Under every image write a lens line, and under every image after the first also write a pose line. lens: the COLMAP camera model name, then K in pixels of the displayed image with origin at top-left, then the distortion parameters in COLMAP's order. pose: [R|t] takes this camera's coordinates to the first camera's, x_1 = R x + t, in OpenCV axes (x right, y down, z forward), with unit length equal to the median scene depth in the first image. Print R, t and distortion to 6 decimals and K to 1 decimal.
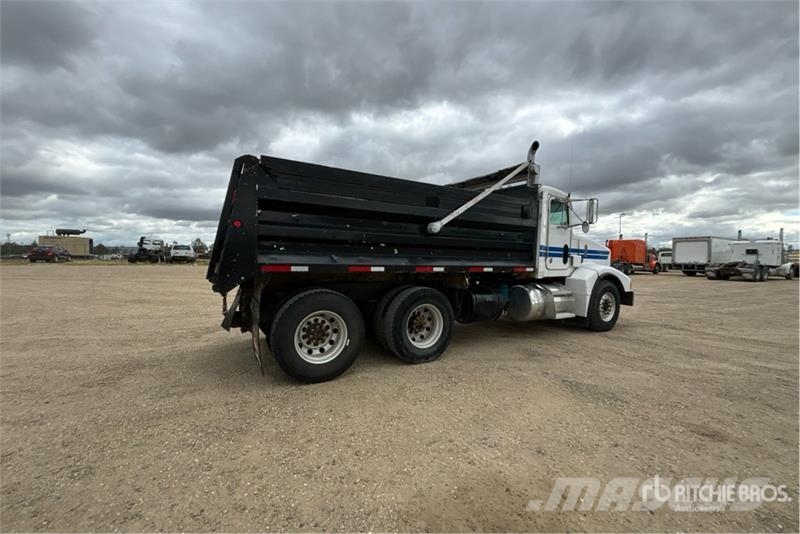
lens RADIAL K [[322.1, 0, 400.4], [0, 322.1, 276.7], [0, 0, 1]] dist [-0.013747, -0.000160]
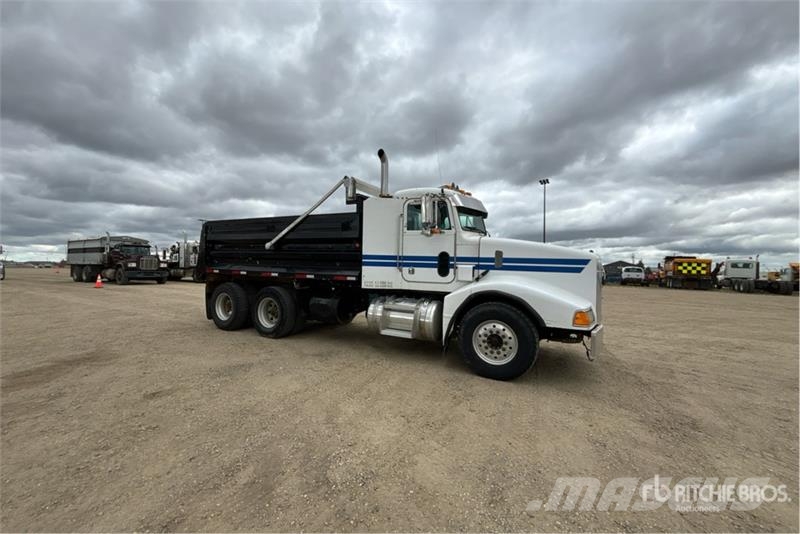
lens RADIAL K [[349.2, 0, 417.5], [0, 349.2, 269.6], [0, 0, 1]] dist [-0.000571, -0.000249]
pose [[0.507143, -0.003782, -0.861854, 1.041602], [-0.071764, 0.996332, -0.046601, -0.009875], [0.858869, 0.085483, 0.505011, 0.435360]]
